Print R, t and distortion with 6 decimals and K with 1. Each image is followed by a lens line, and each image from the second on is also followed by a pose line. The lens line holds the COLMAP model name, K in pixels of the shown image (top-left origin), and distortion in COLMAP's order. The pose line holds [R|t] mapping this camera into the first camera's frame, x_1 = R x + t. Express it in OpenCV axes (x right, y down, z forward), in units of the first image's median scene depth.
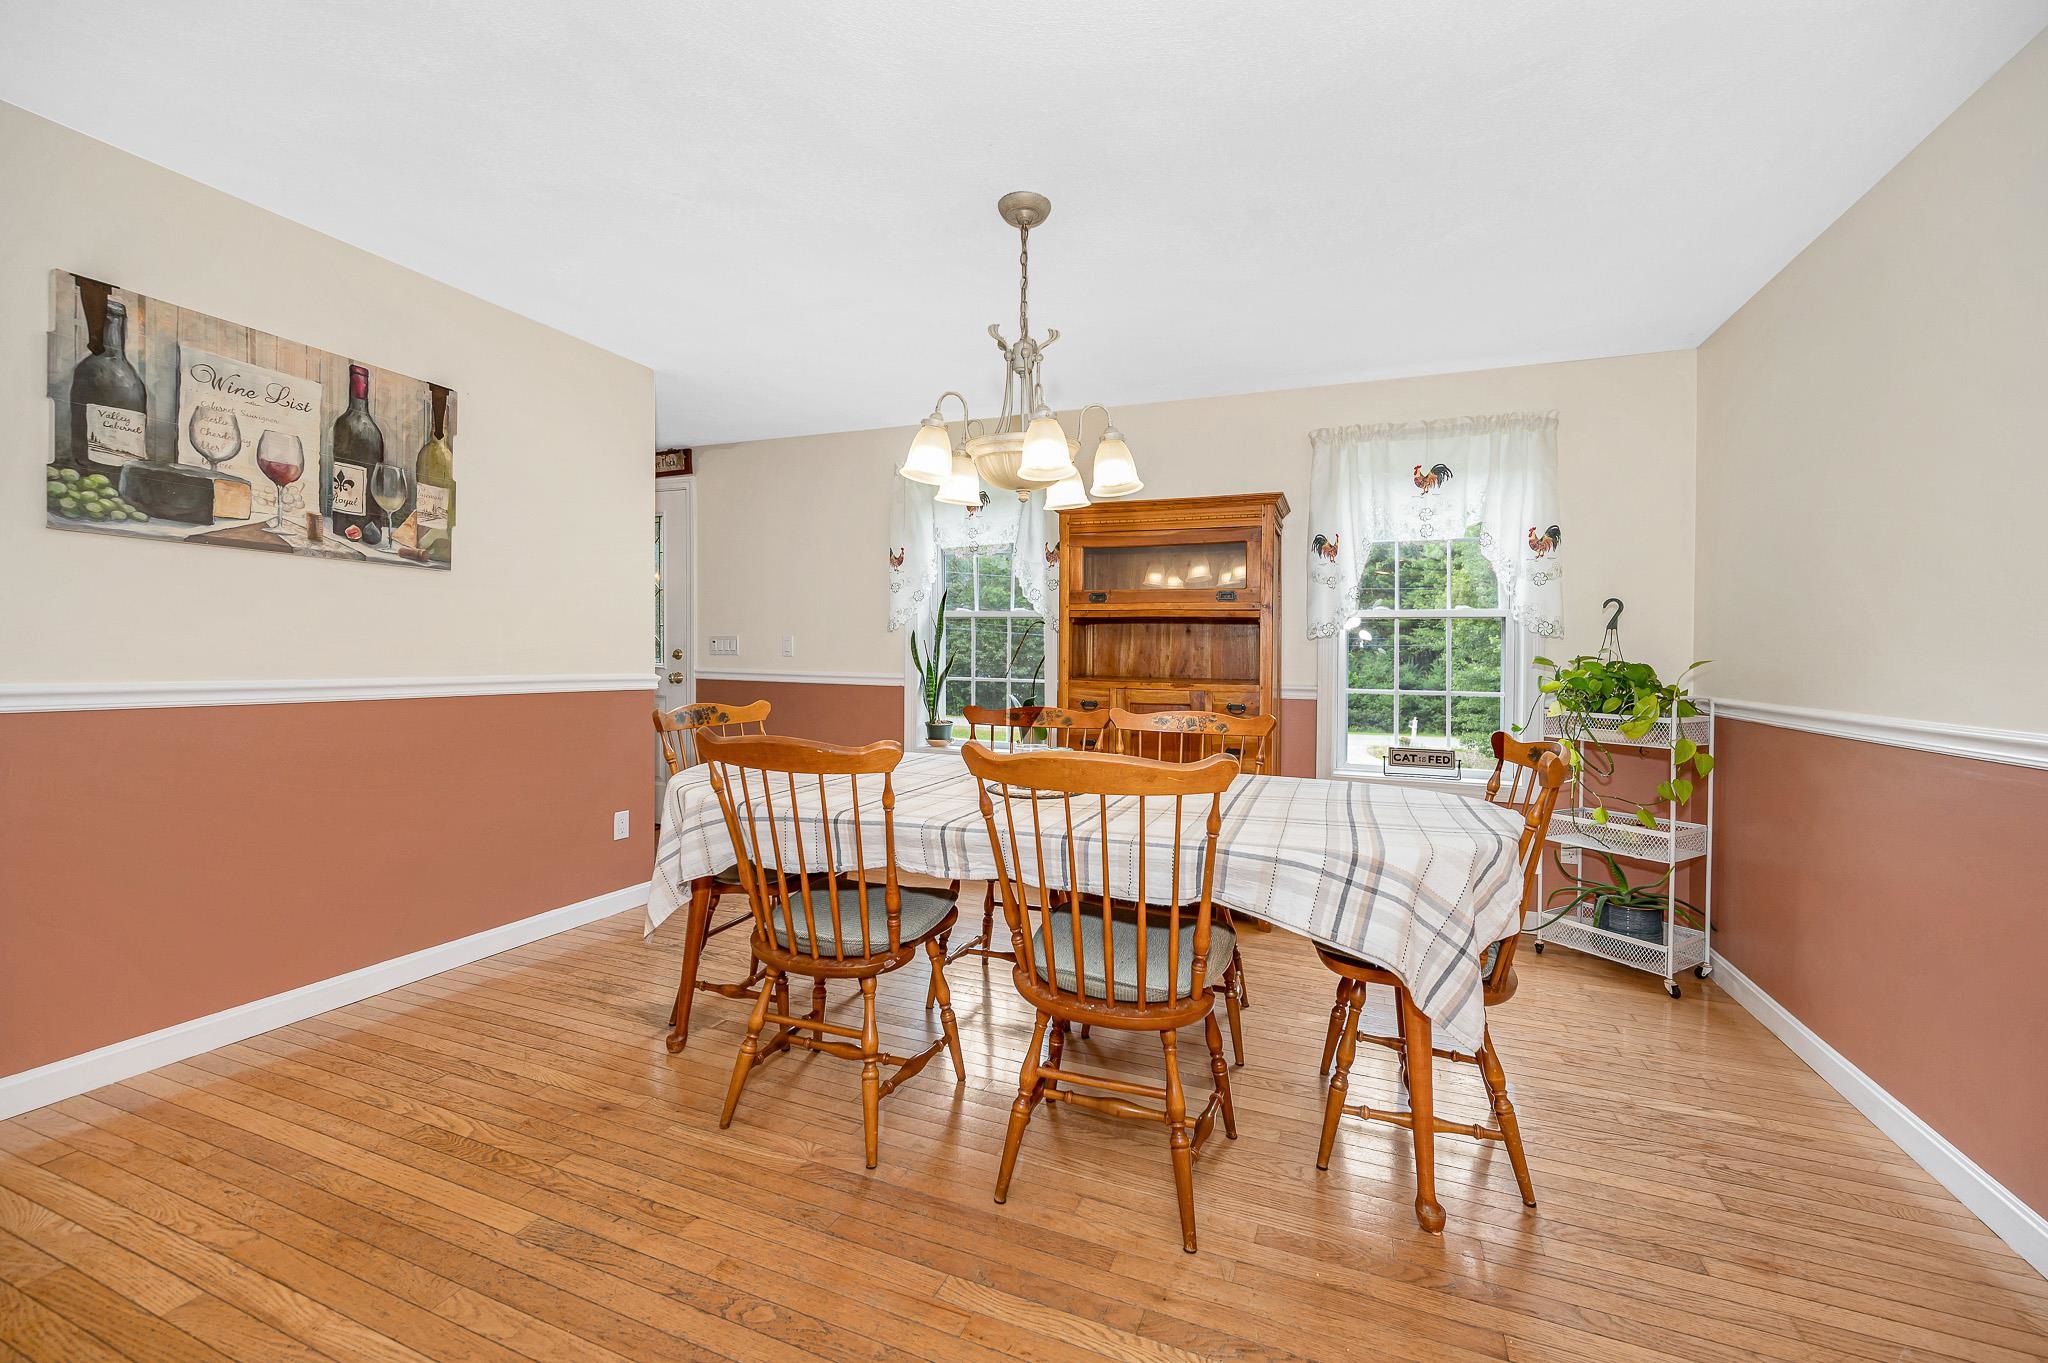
lens RADIAL K [[855.0, 0, 1024.0], [0, 855.0, 669.8], [0, 0, 1]] dist [-0.001617, 0.000382]
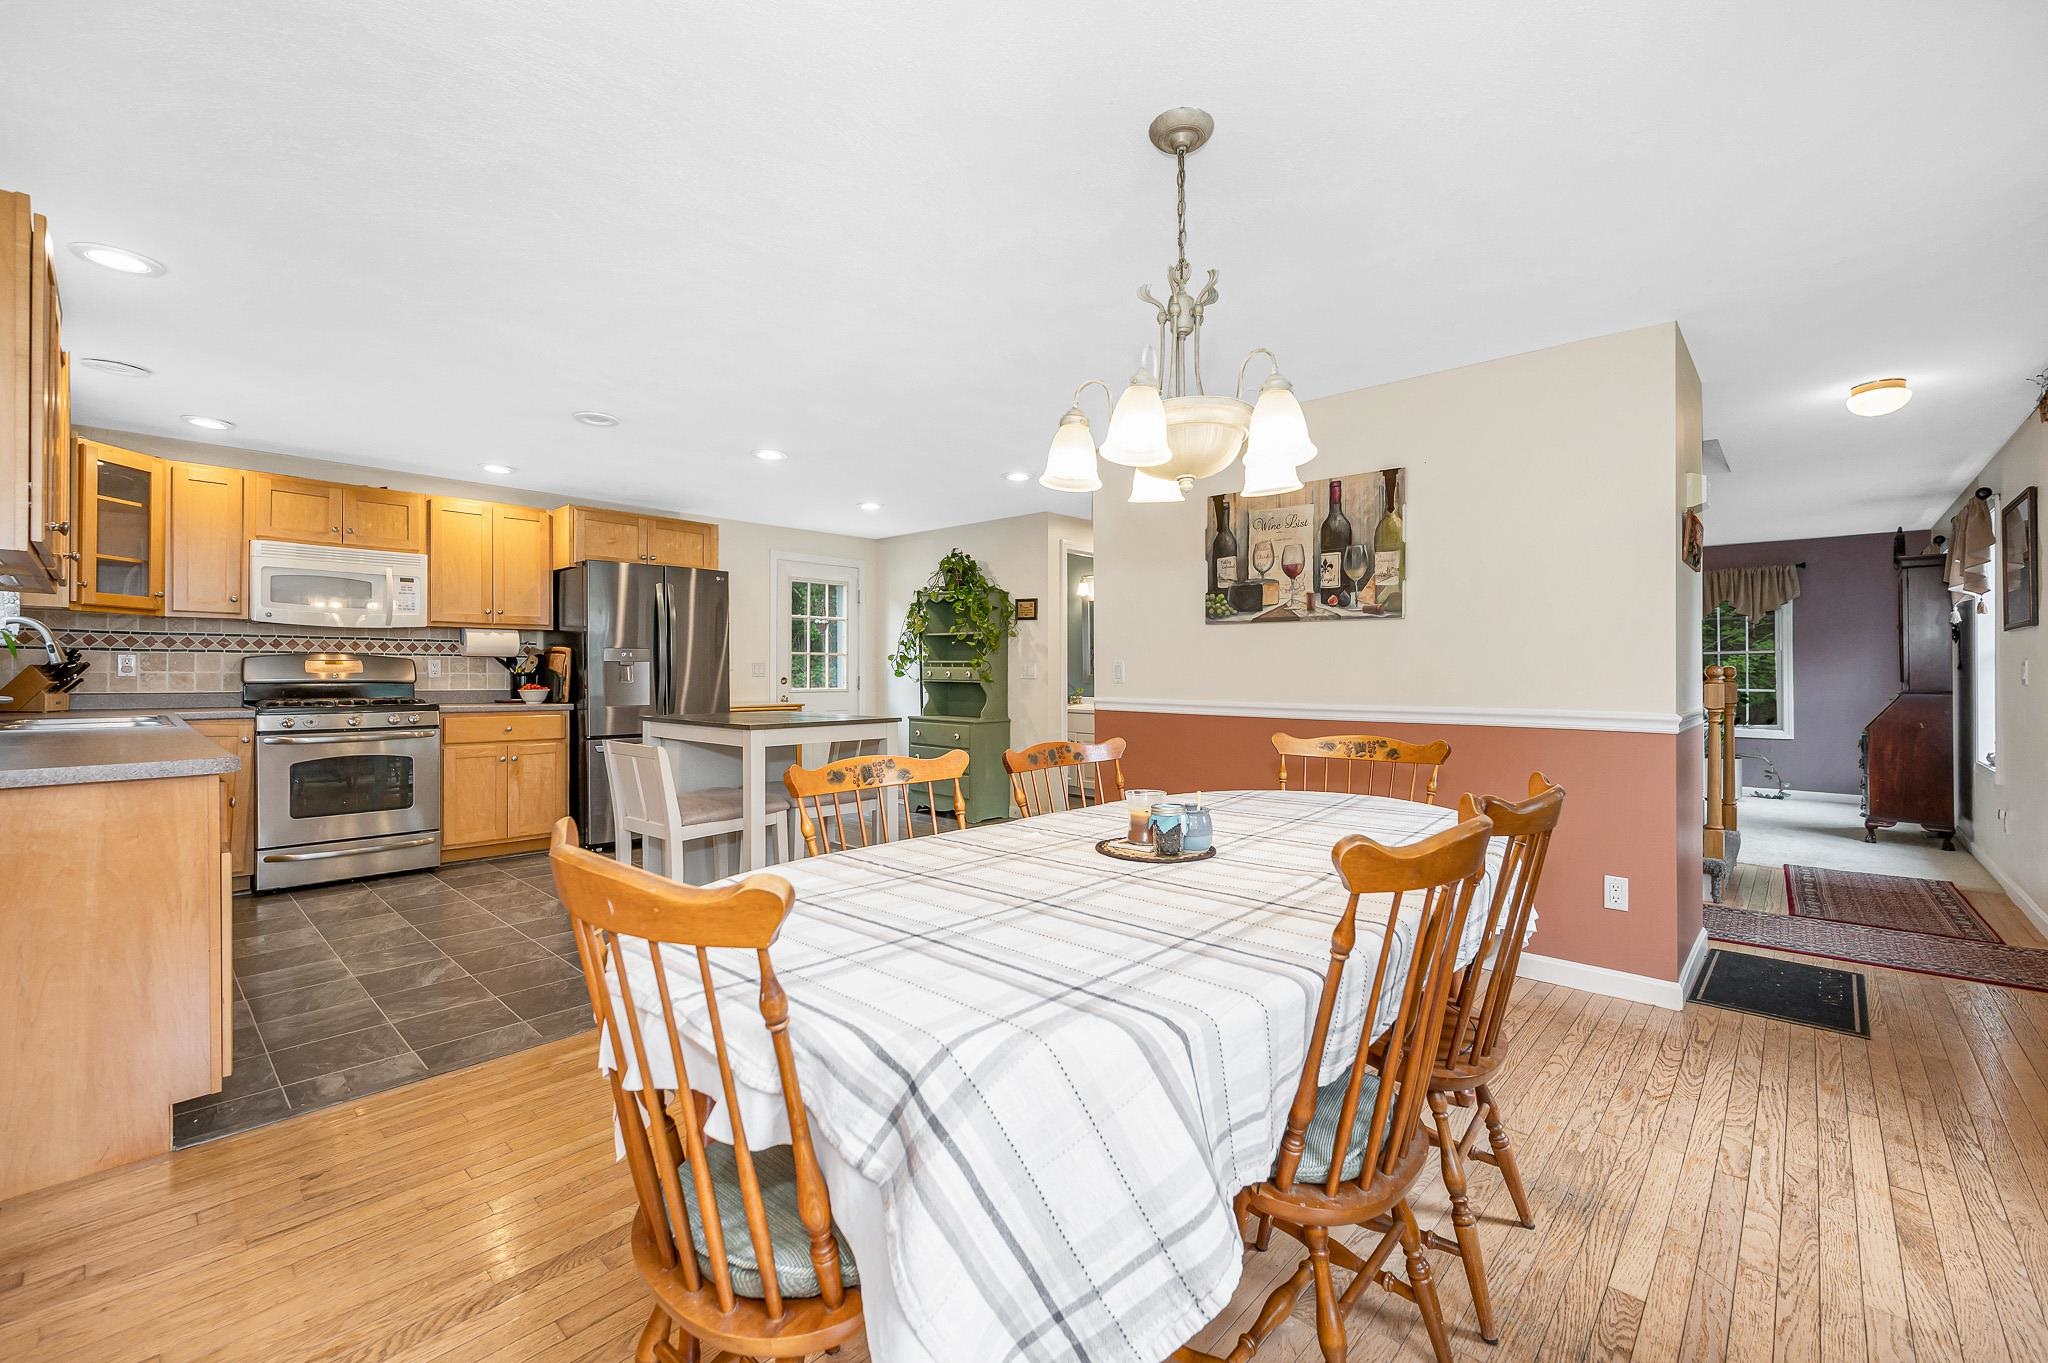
lens RADIAL K [[855.0, 0, 1025.8], [0, 855.0, 677.1], [0, 0, 1]] dist [-0.001617, 0.000382]
pose [[-0.344275, 0.003603, -0.938862, 0.725994], [-0.005496, 0.999968, 0.005852, -0.040837], [0.938853, 0.007175, -0.344244, 1.032450]]
